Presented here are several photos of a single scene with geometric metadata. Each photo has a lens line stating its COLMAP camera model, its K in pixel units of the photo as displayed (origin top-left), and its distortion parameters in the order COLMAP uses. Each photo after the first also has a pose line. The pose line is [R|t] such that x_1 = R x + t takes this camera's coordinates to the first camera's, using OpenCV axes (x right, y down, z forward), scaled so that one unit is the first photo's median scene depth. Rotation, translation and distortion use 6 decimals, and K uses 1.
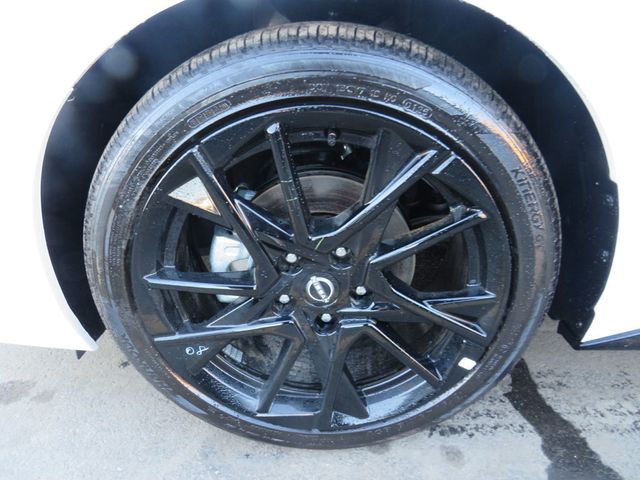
lens RADIAL K [[444.3, 0, 321.1], [0, 444.3, 240.6], [0, 0, 1]] dist [-0.024998, -0.004372]
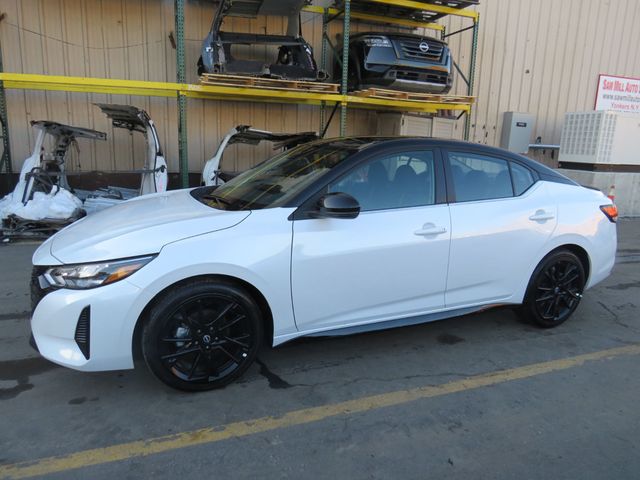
lens RADIAL K [[444.3, 0, 317.2], [0, 444.3, 240.7], [0, 0, 1]] dist [-0.024998, -0.004372]
pose [[0.892201, -0.005196, 0.451609, -0.866771], [0.124292, 0.964148, -0.234457, 0.303650], [-0.434200, 0.265314, 0.860859, -2.935758]]
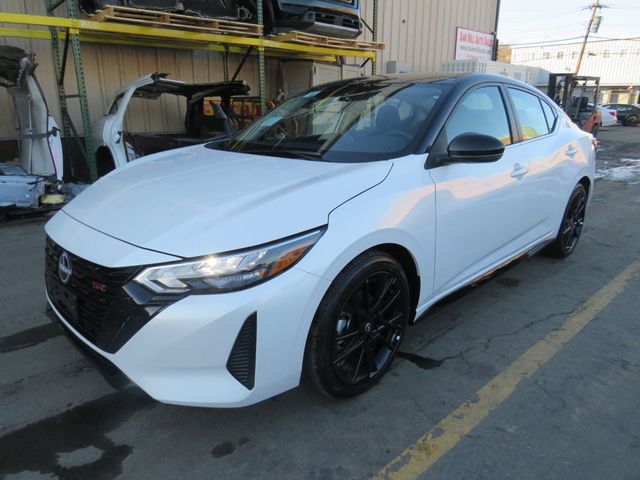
lens RADIAL K [[444.3, 0, 318.1], [0, 444.3, 240.7], [0, 0, 1]] dist [-0.024998, -0.004372]
pose [[0.684245, -0.149999, 0.713659, -2.270365], [0.290327, 0.953752, -0.077898, -0.313656], [-0.668969, 0.260496, 0.696148, -1.045075]]
